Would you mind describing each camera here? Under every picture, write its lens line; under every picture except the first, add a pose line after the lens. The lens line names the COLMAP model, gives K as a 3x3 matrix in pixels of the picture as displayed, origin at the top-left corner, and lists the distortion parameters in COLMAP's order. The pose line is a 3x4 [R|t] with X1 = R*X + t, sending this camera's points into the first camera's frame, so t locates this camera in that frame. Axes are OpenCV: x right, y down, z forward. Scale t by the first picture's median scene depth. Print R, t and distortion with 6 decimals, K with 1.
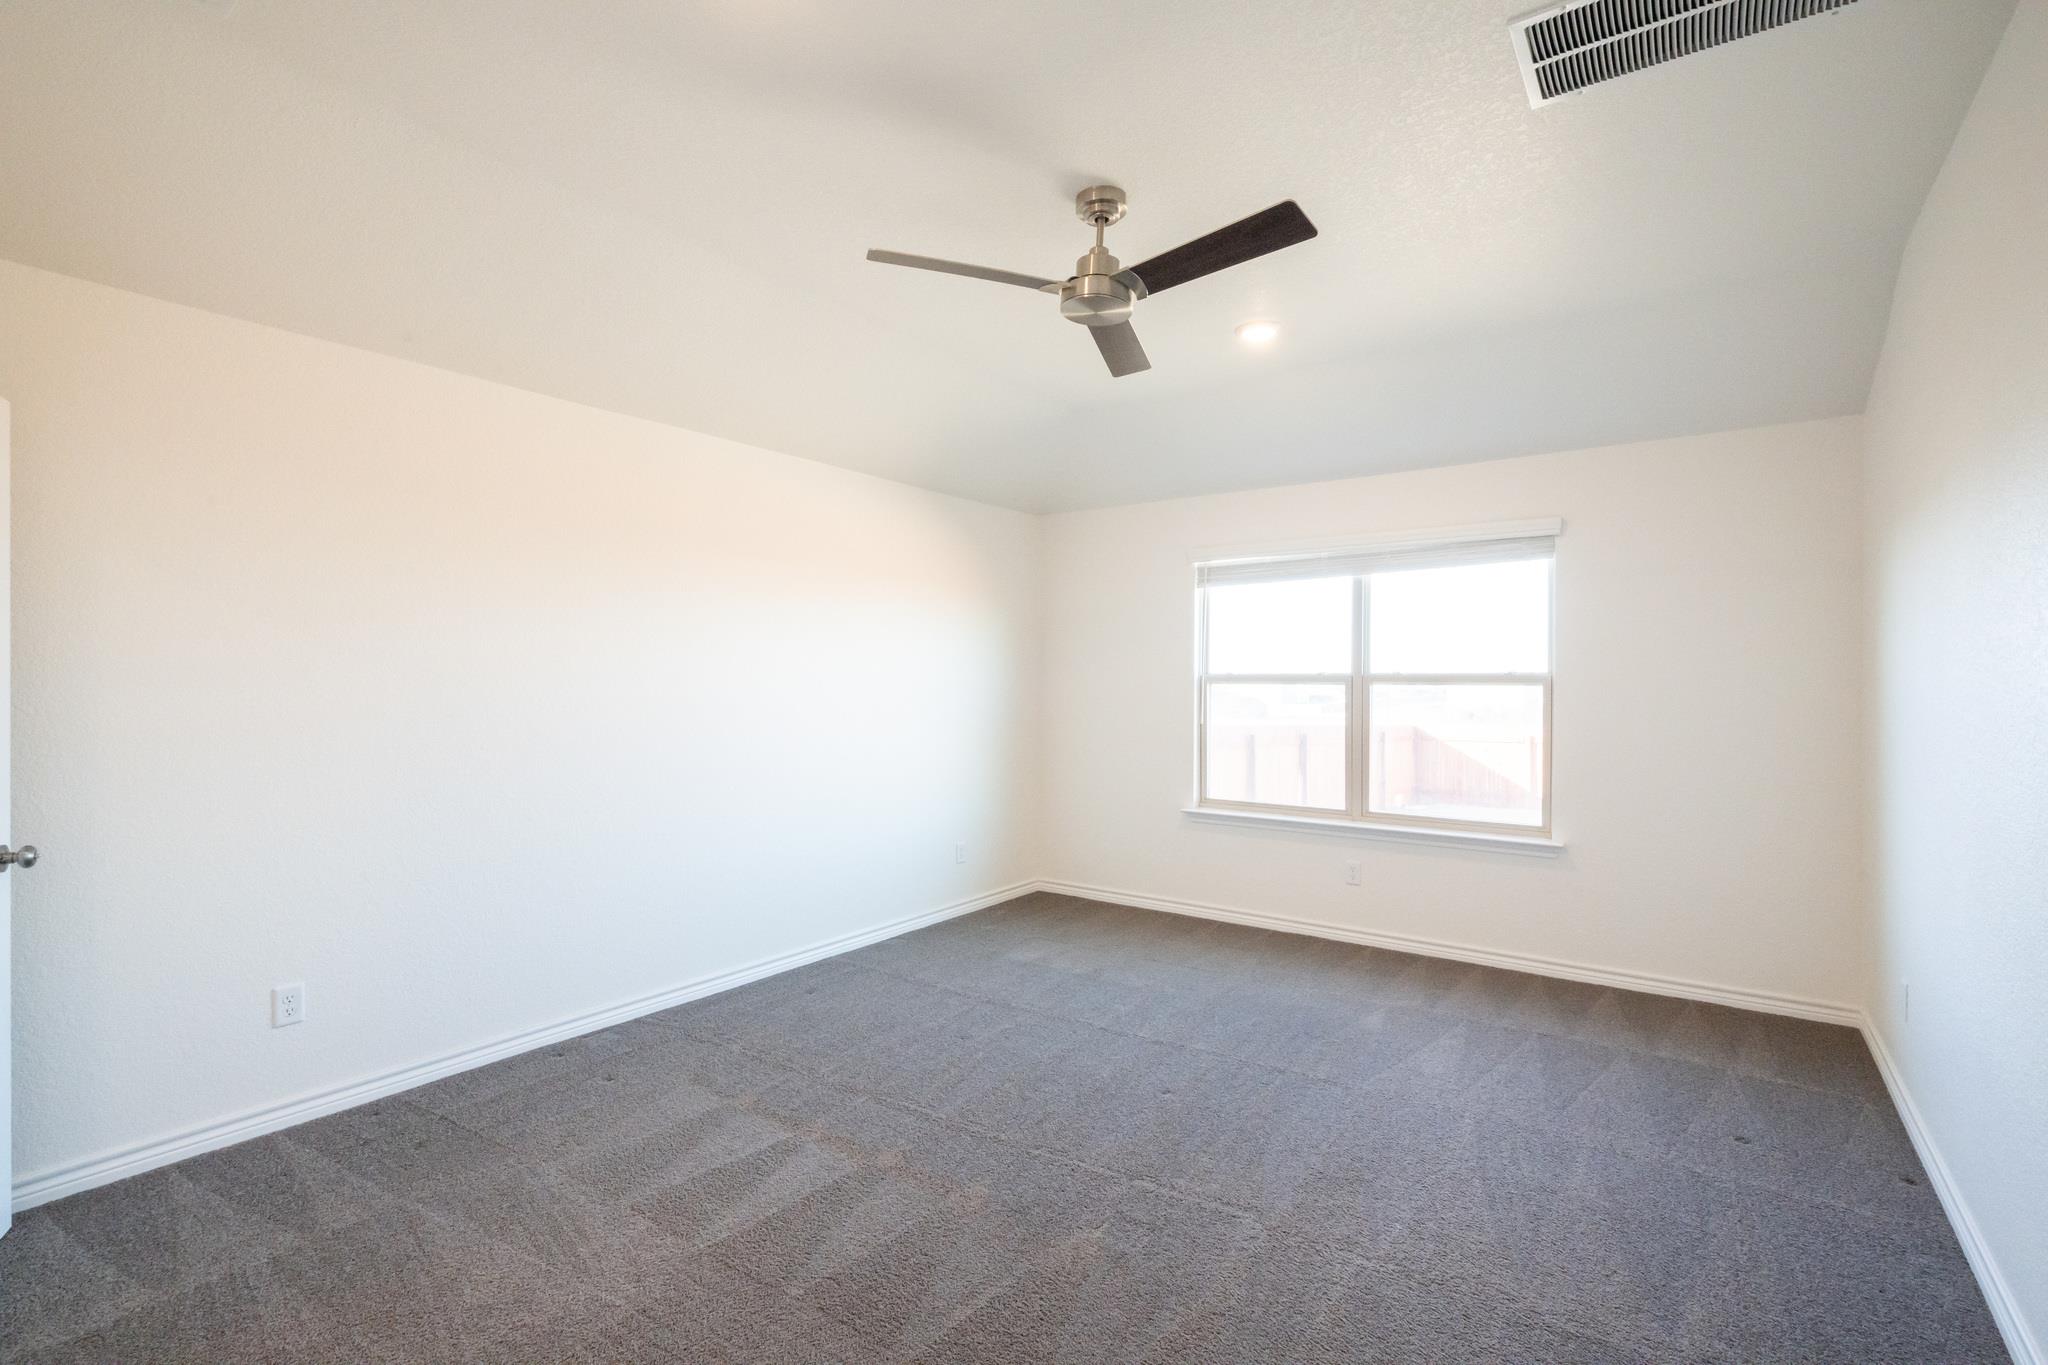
lens RADIAL K [[931.5, 0, 1034.4], [0, 931.5, 697.6], [0, 0, 1]] dist [-0.006886, 0.004011]
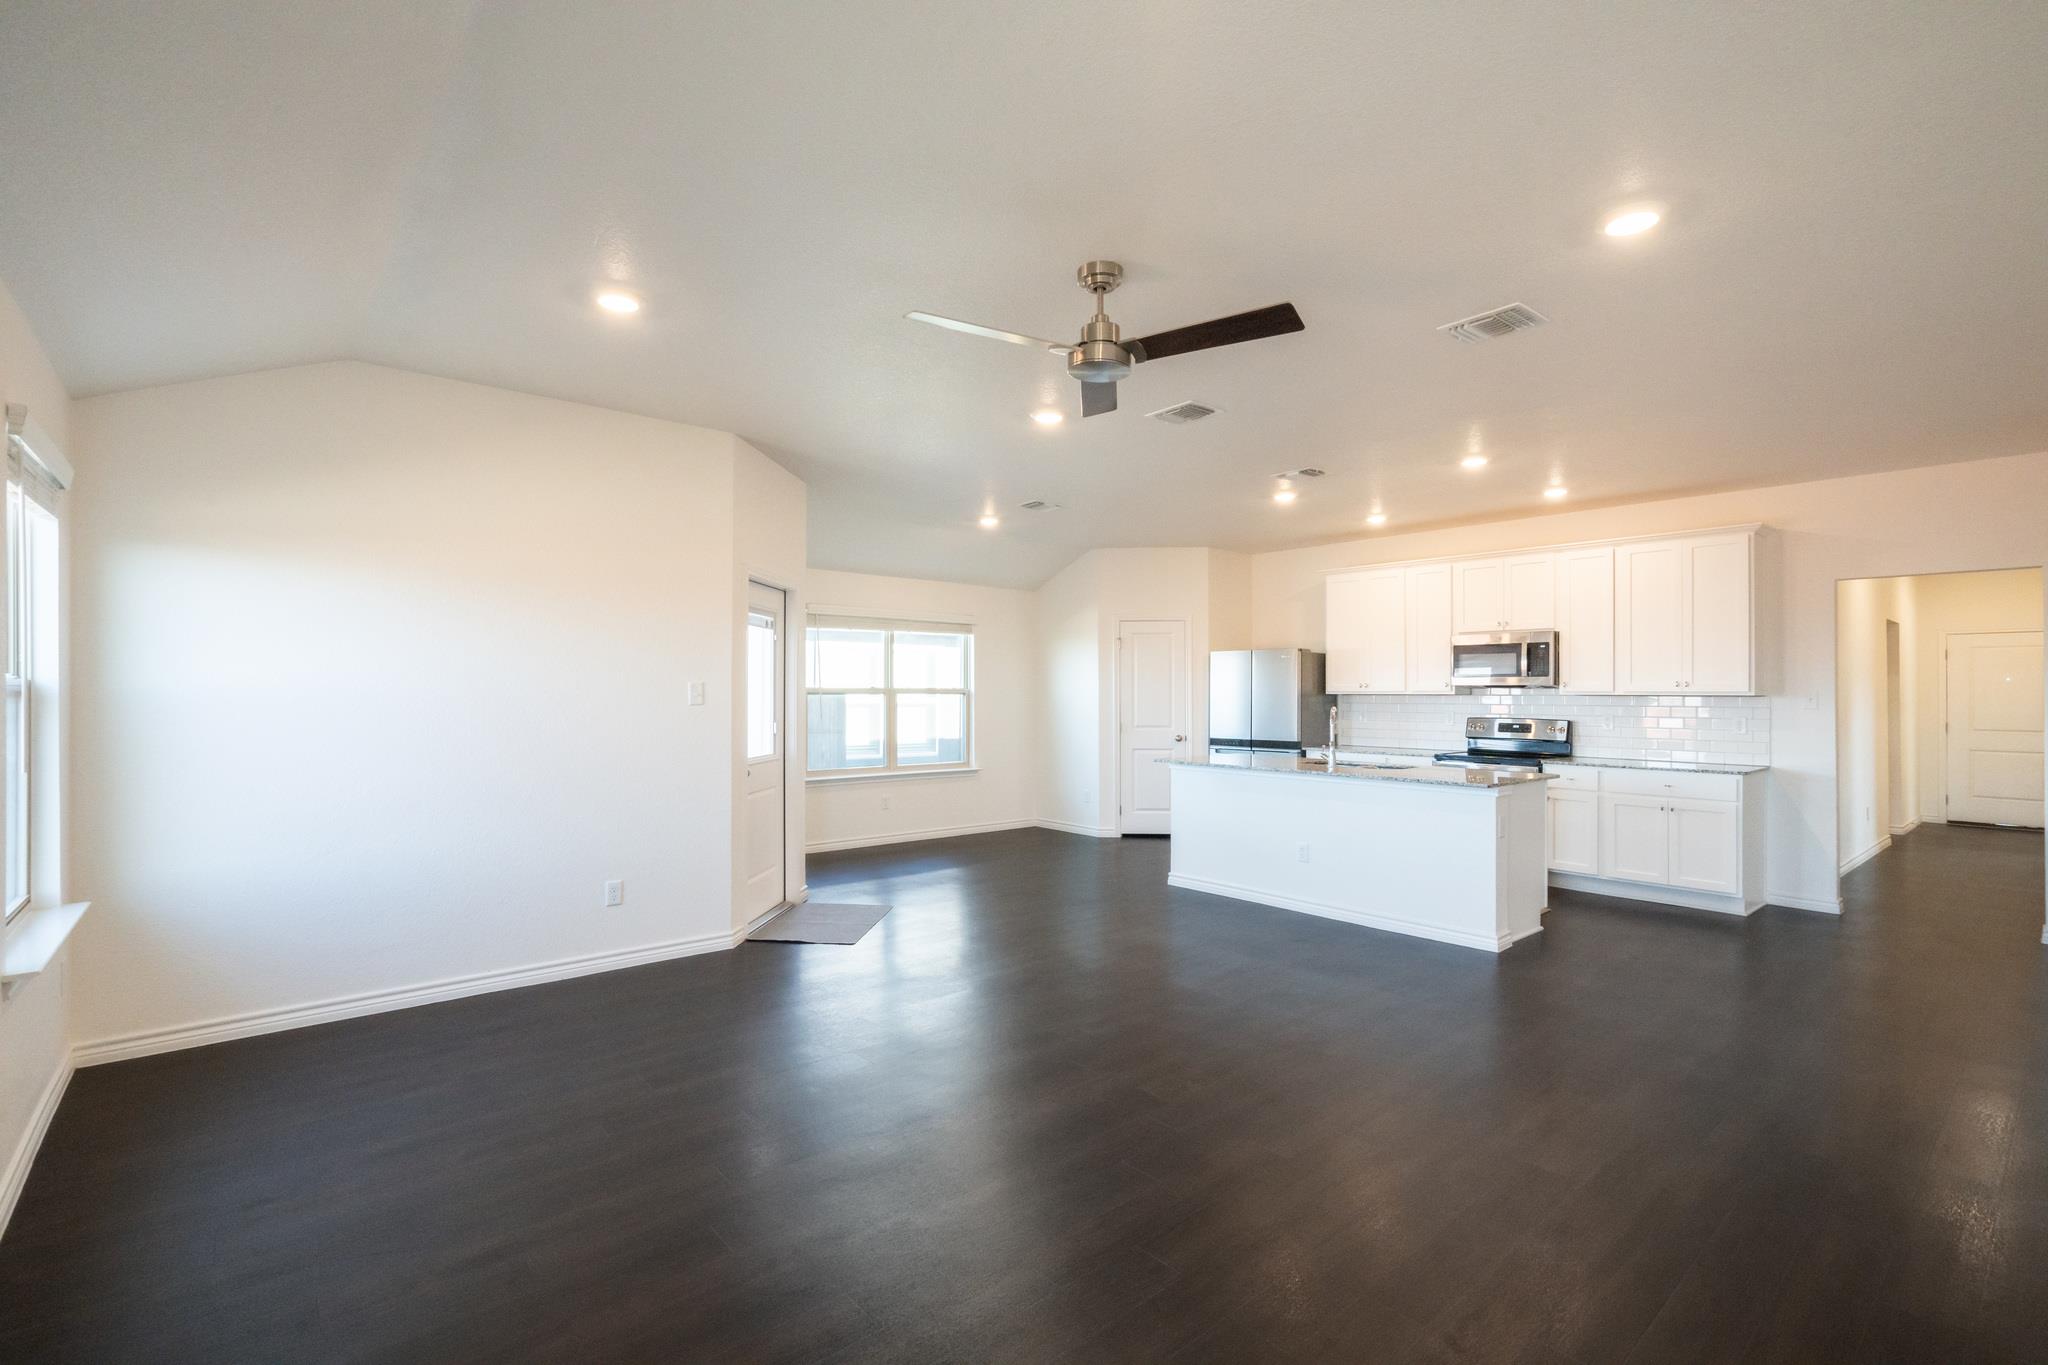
lens RADIAL K [[931.5, 0, 1017.8], [0, 931.5, 686.4], [0, 0, 1]] dist [-0.006886, 0.004011]
pose [[0.194342, 0.012668, 0.980852, -1.345788], [0.020656, 0.999642, -0.017003, 0.006048], [-0.980716, 0.023565, 0.194011, 0.422664]]
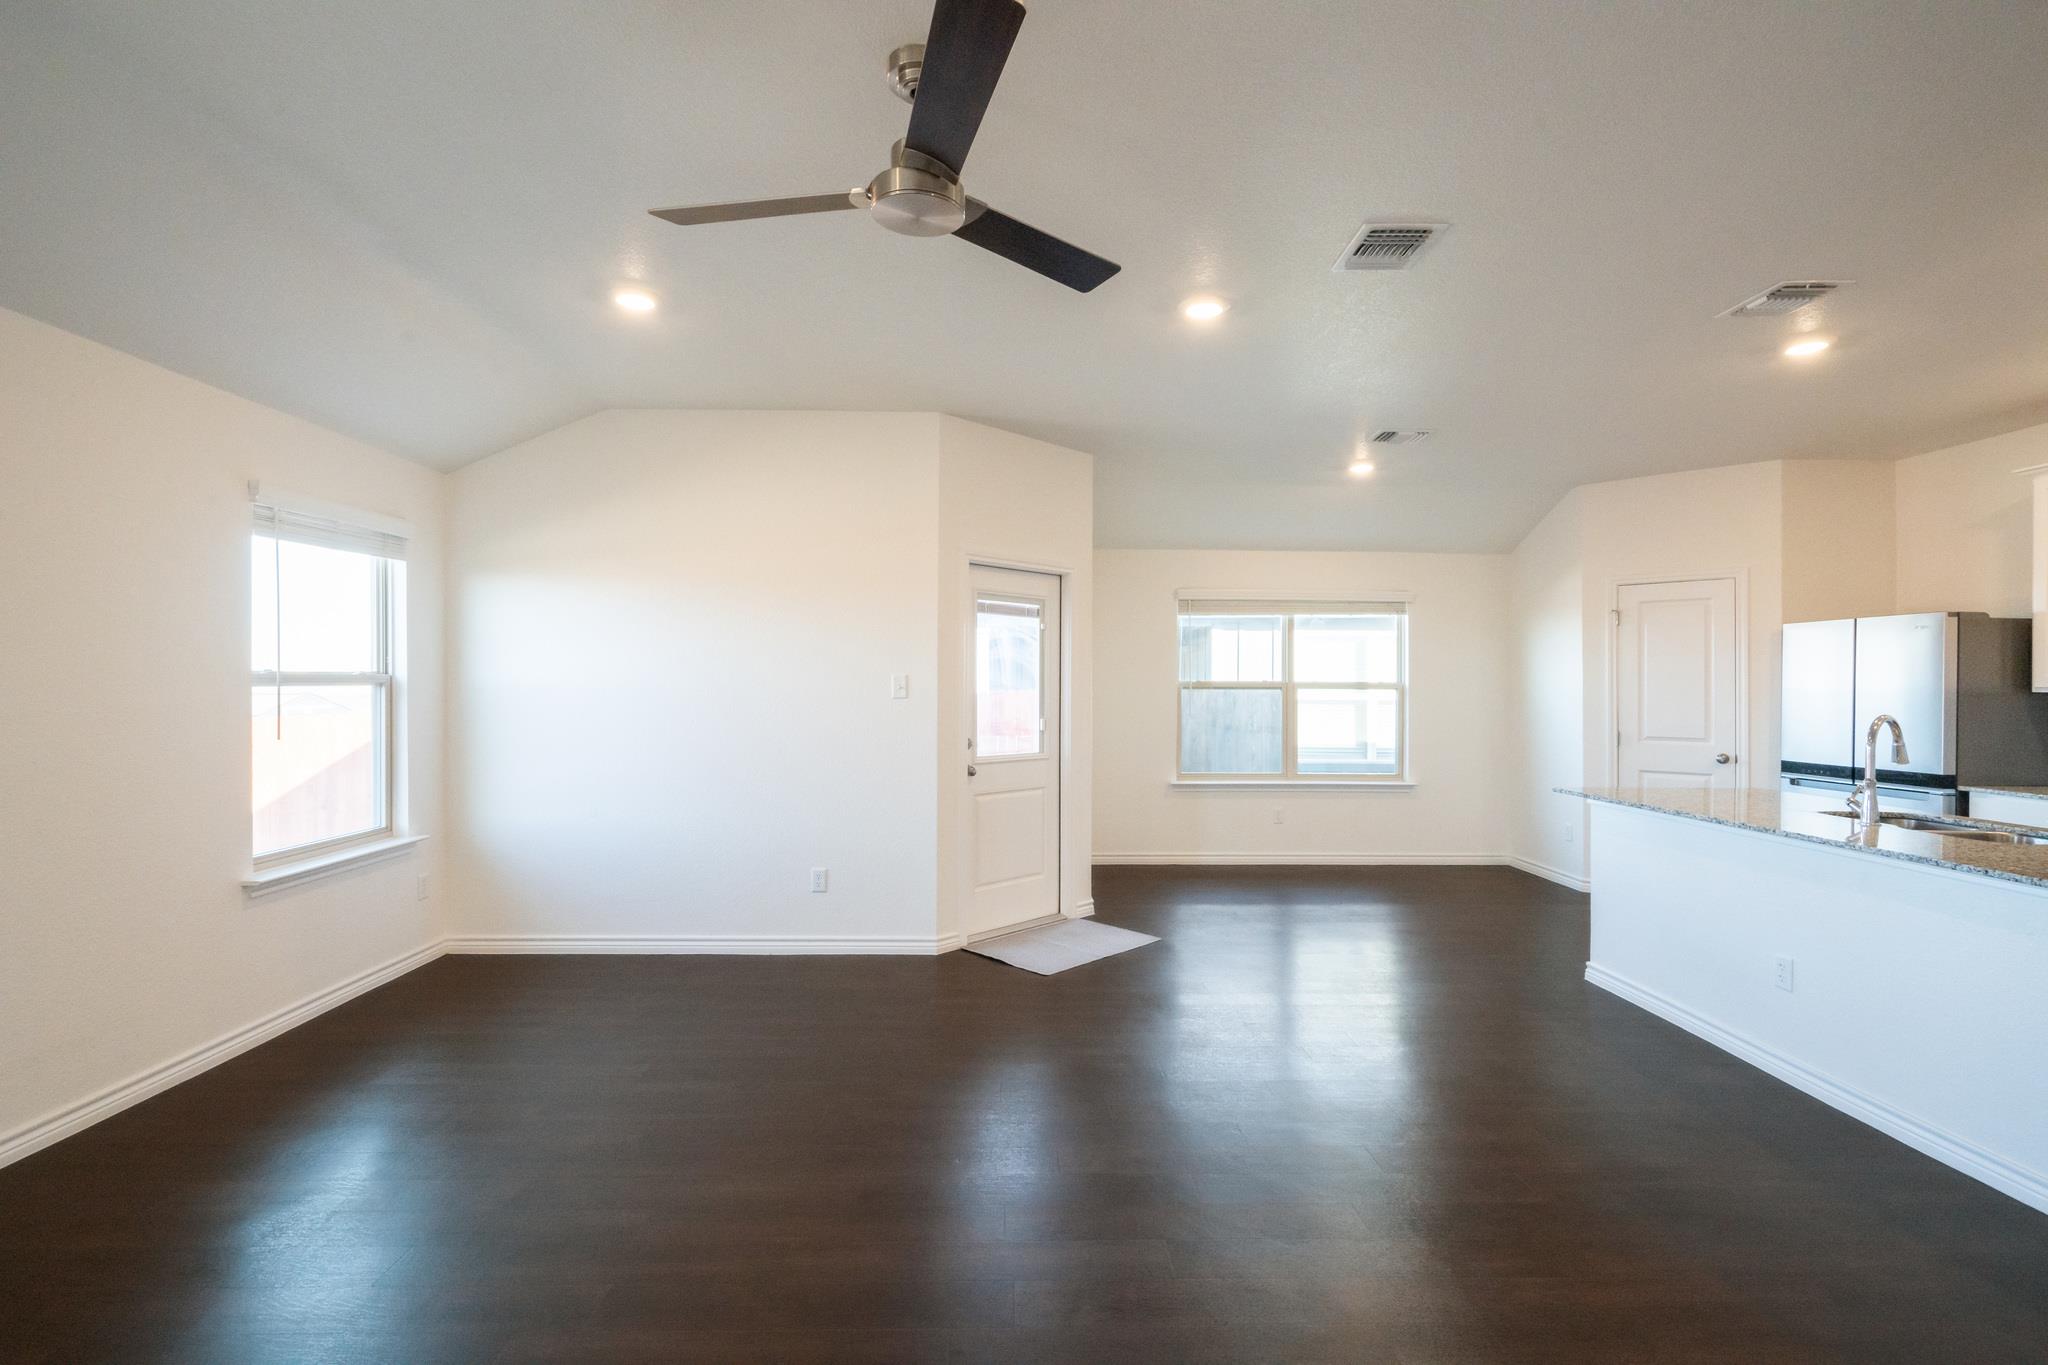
lens RADIAL K [[931.5, 0, 1011.2], [0, 931.5, 689.2], [0, 0, 1]] dist [-0.006886, 0.004011]
pose [[0.773472, 0.007525, 0.633786, -0.953788], [0.005878, 0.999801, -0.019043, 0.011639], [-0.633803, 0.018455, 0.773274, 0.124079]]
